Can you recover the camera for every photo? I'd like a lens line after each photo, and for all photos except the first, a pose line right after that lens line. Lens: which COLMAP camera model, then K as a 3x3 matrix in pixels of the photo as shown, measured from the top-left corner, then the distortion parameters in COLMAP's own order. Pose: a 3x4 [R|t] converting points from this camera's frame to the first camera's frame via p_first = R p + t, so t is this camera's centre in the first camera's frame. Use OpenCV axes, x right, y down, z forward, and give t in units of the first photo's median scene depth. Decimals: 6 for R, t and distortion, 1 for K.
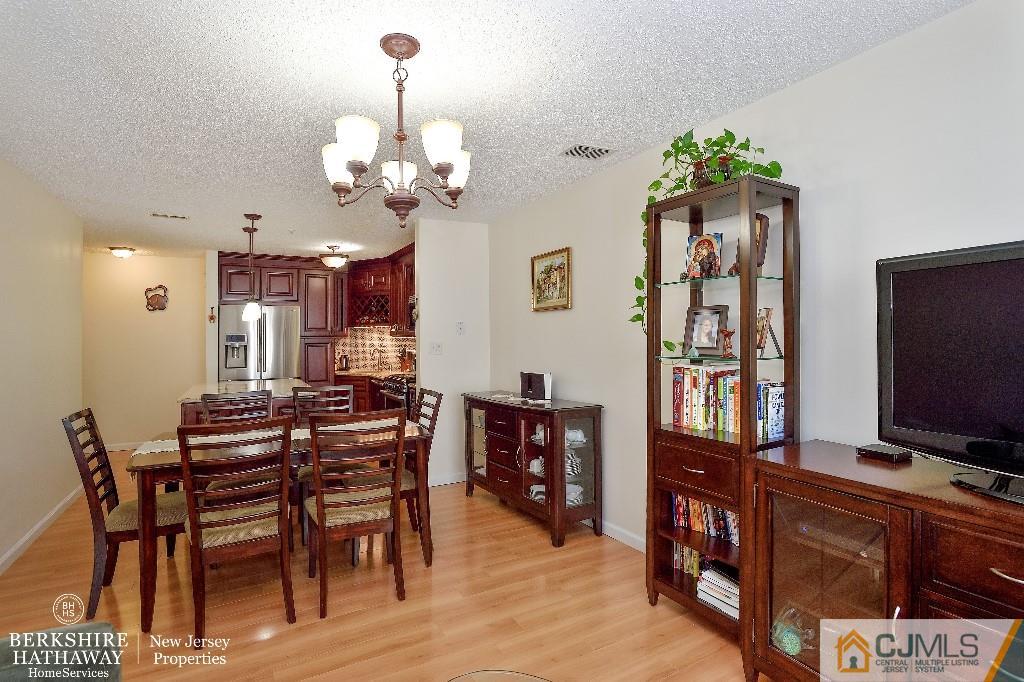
lens RADIAL K [[502.5, 0, 507.8], [0, 502.5, 338.3], [0, 0, 1]] dist [-0.044091, 0.001909]
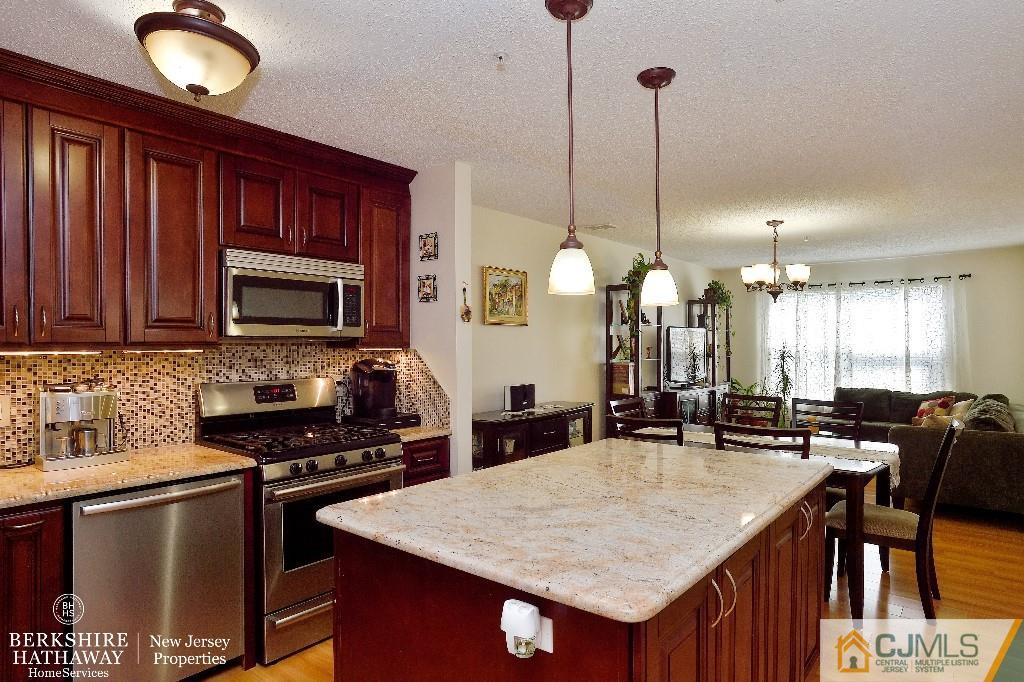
lens RADIAL K [[584.4, 0, 507.6], [0, 584.4, 349.4], [0, 0, 1]] dist [0.006983, -0.000889]
pose [[-0.351508, 0.009617, 0.936136, -0.728225], [0.009186, 0.999935, -0.006823, 0.002450], [-0.936140, 0.006201, -0.351573, 0.982644]]
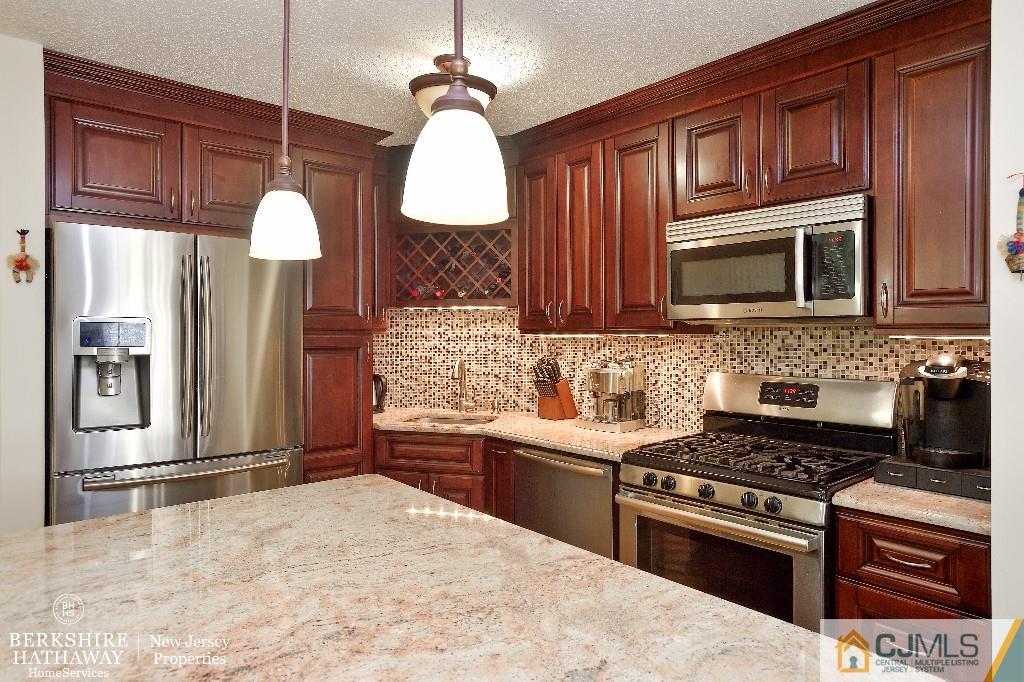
lens RADIAL K [[658.3, 0, 512.8], [0, 658.3, 334.4], [0, 0, 1]] dist [0.019979, 0.000843]
pose [[0.979185, 0.010608, 0.202694, -0.384212], [-0.012019, 0.999911, 0.005731, -0.004859], [-0.202616, -0.008048, 0.979225, 0.537751]]
